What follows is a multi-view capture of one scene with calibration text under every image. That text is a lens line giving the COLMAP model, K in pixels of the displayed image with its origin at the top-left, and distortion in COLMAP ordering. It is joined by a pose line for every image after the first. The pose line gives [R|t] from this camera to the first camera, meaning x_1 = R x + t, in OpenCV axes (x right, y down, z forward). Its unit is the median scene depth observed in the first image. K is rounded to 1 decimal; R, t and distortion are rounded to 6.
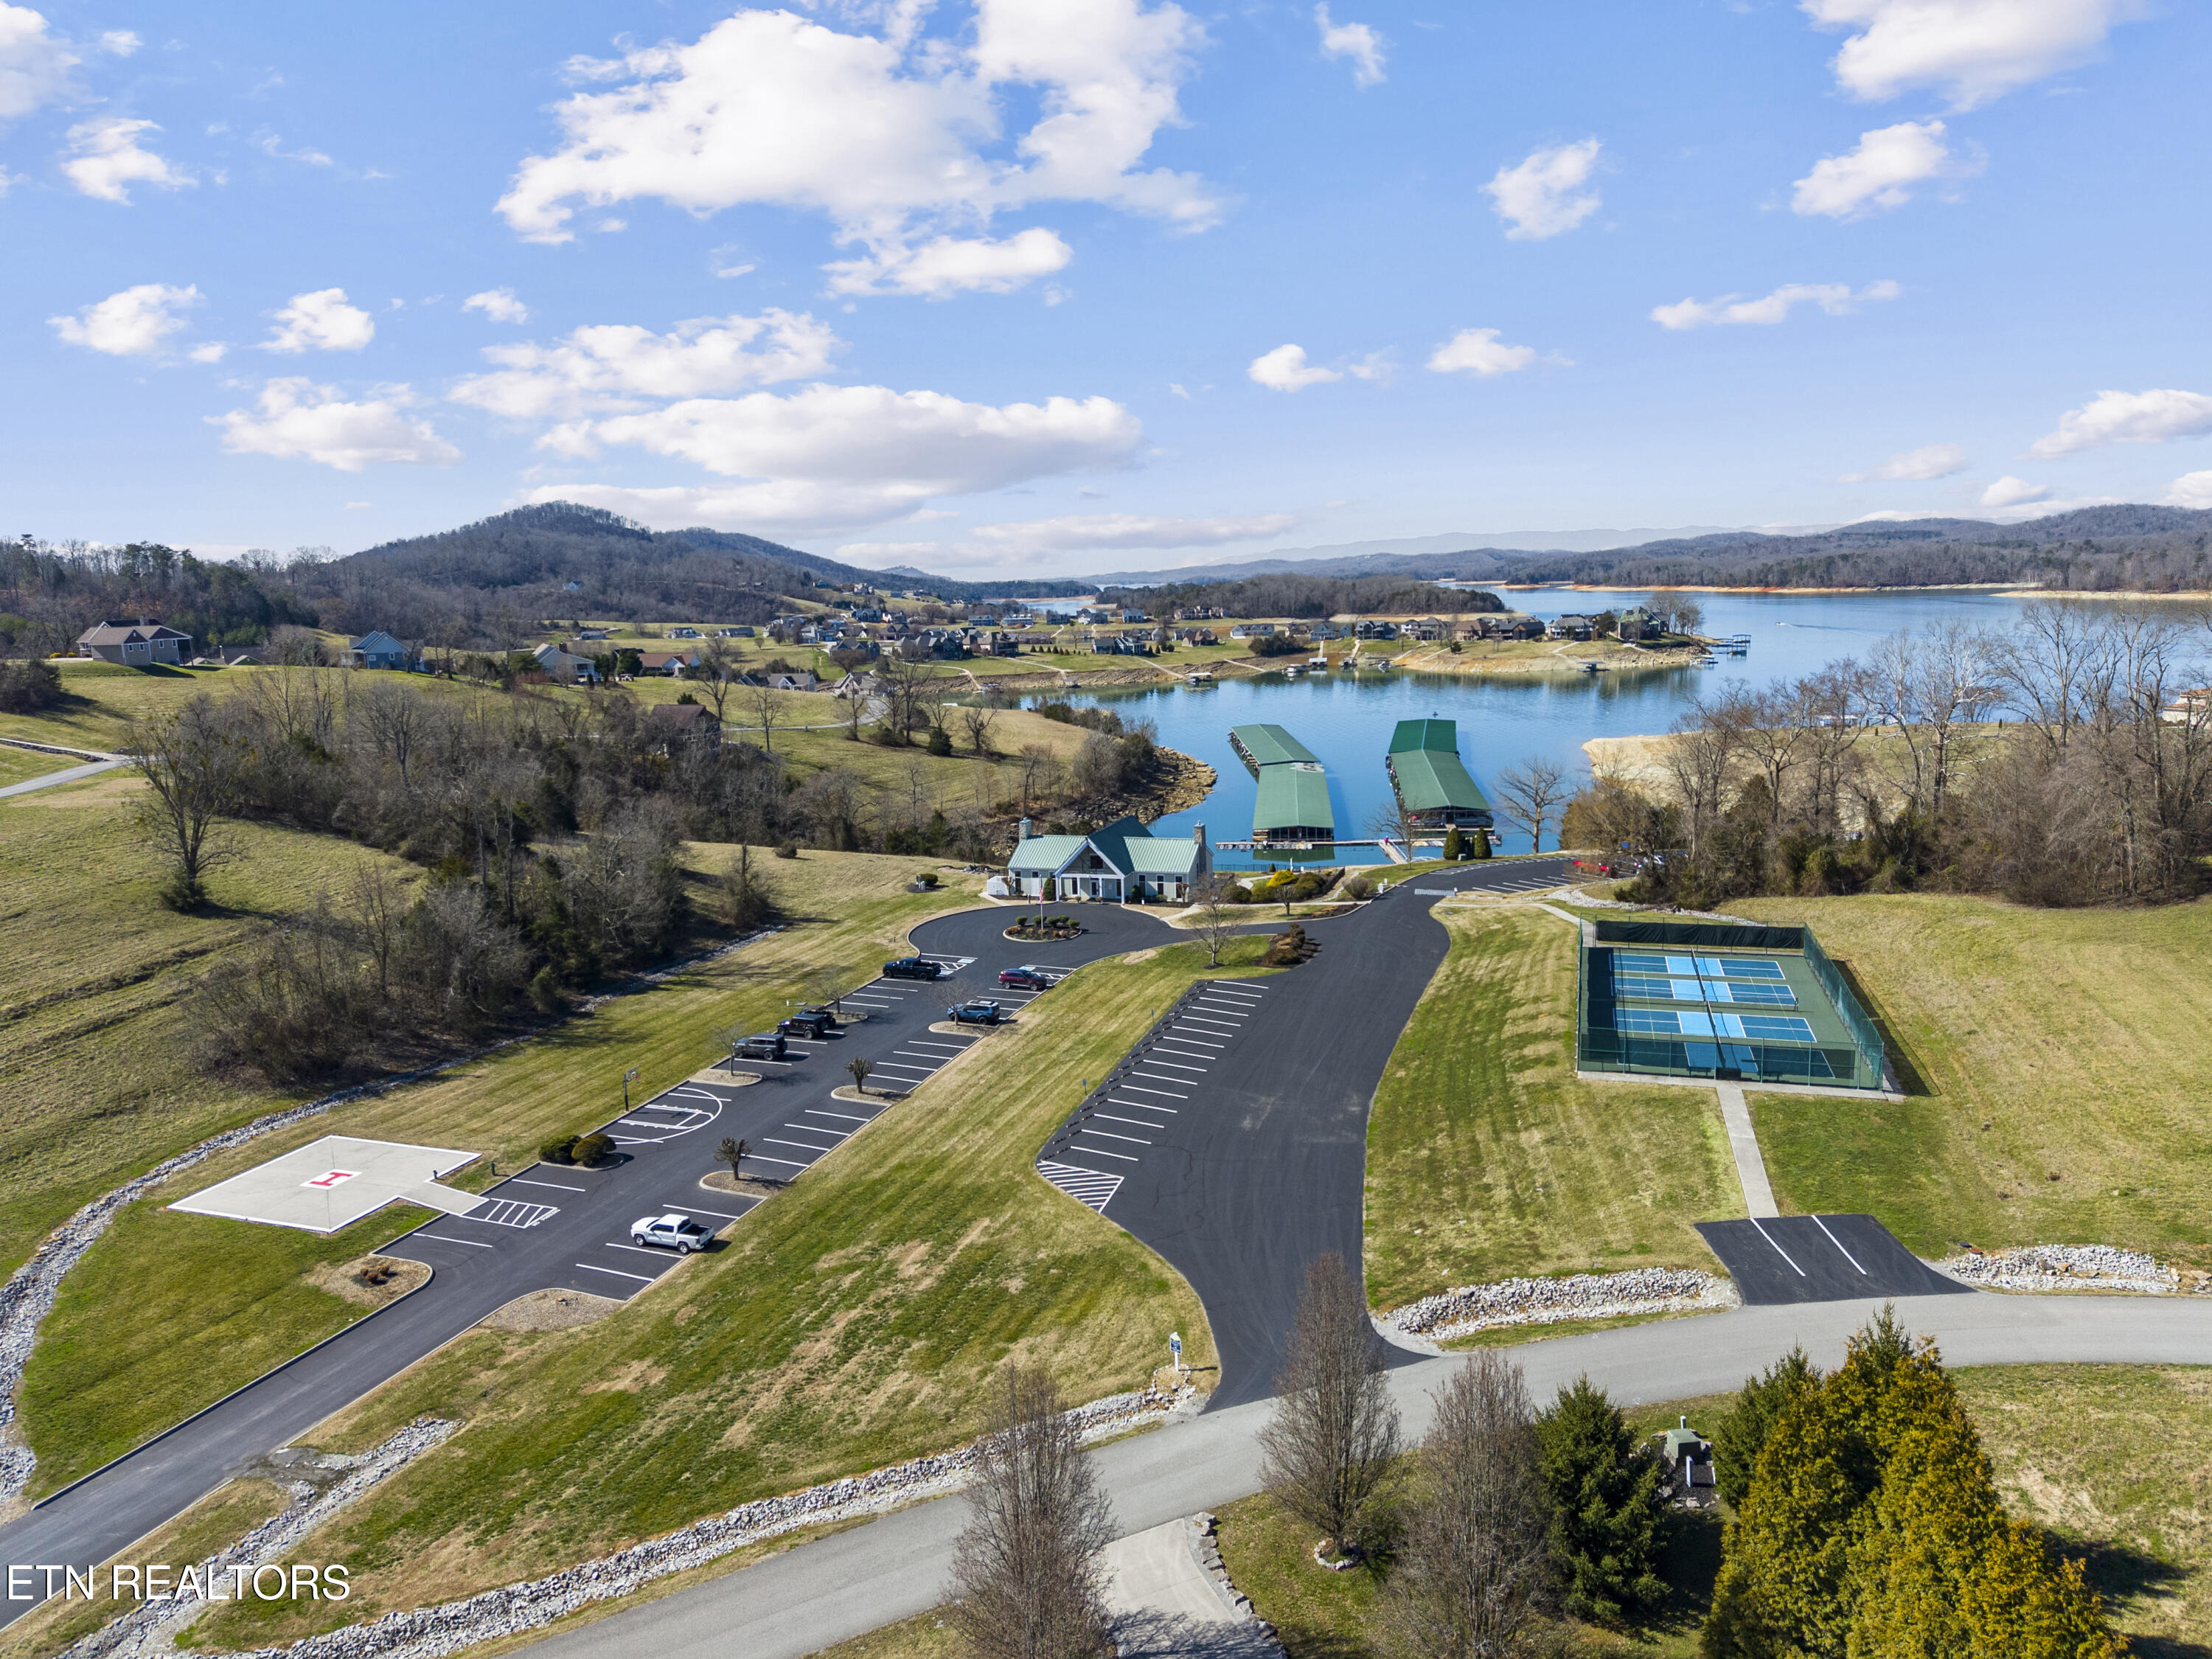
lens RADIAL K [[1547.7, 0, 1115.9], [0, 1547.7, 830.9], [0, 0, 1]] dist [0.055361, -0.078071]
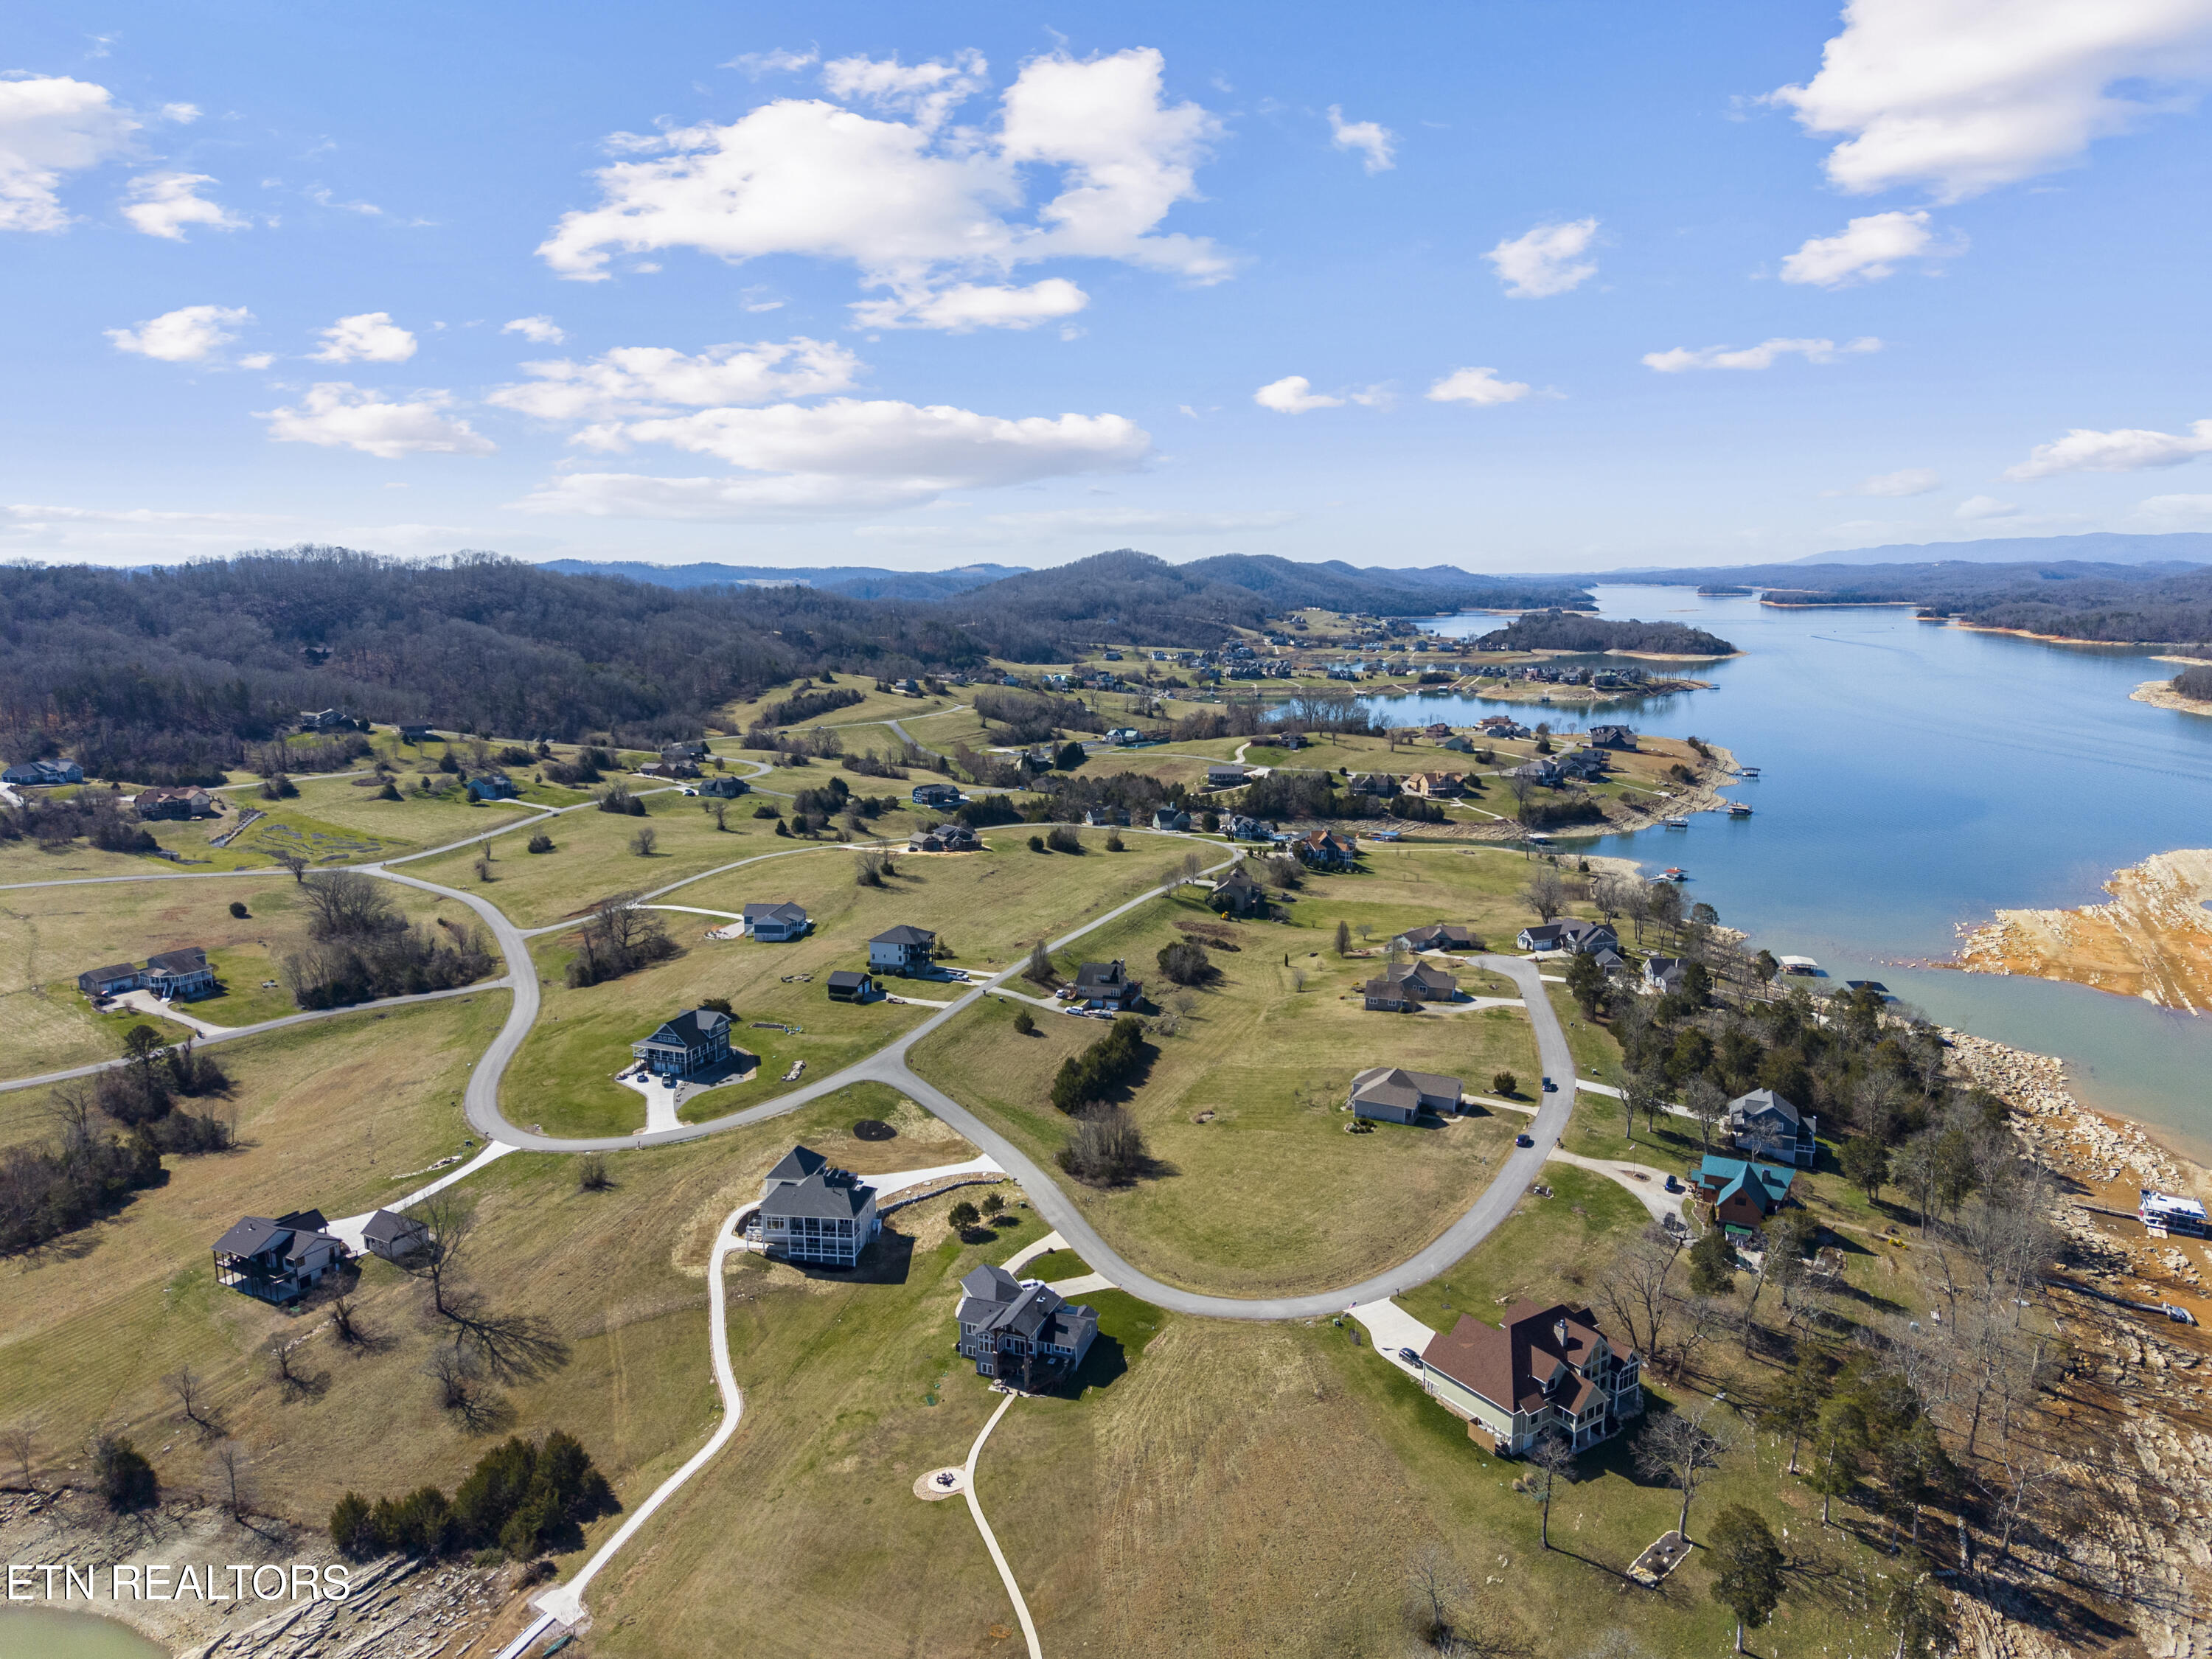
lens RADIAL K [[1481.4, 0, 1113.1], [0, 1481.4, 832.5], [0, 0, 1]] dist [0.039864, -0.040283]
pose [[0.931104, 0.087701, -0.354053, 2.545278], [-0.081661, 0.996146, 0.031995, 0.274369], [0.355495, -0.000878, 0.934678, -5.417741]]
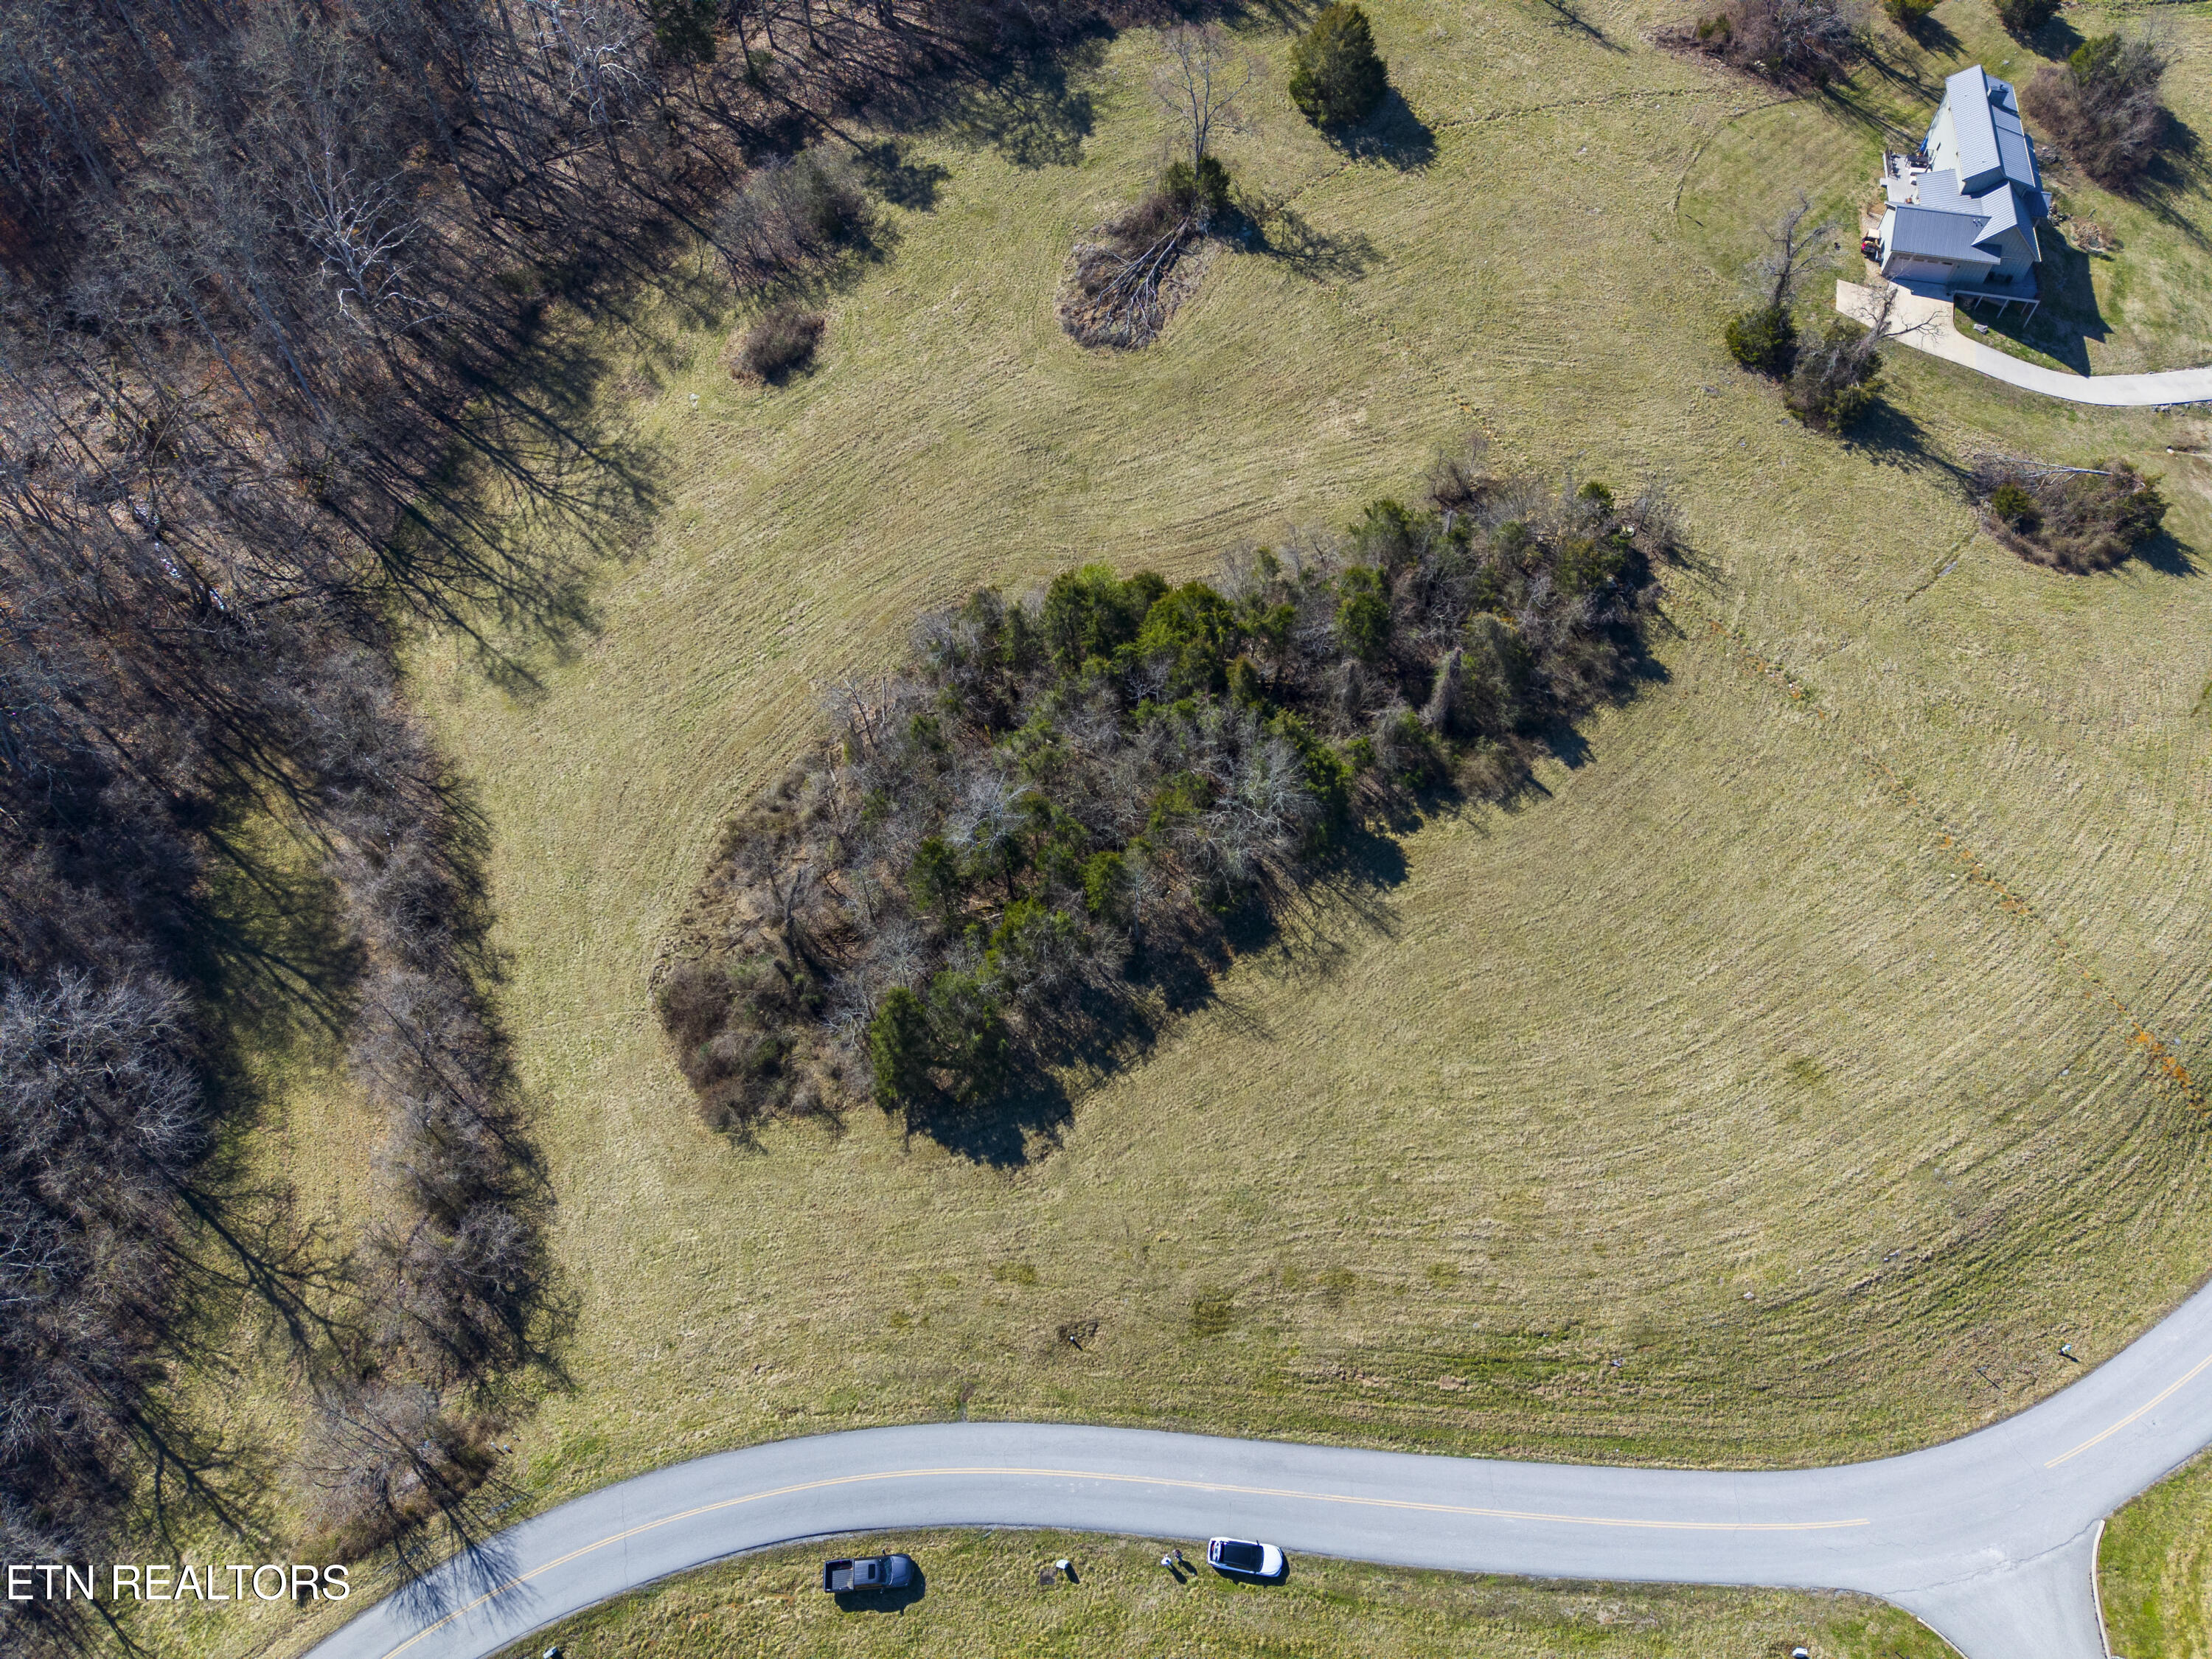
lens RADIAL K [[1481.4, 0, 1113.1], [0, 1481.4, 832.5], [0, 0, 1]] dist [0.039864, -0.040283]
pose [[0.807261, 0.497797, -0.317062, -1.267537], [-0.112570, 0.657220, 0.745245, -0.575968], [0.579360, -0.565916, 0.586585, 0.396916]]
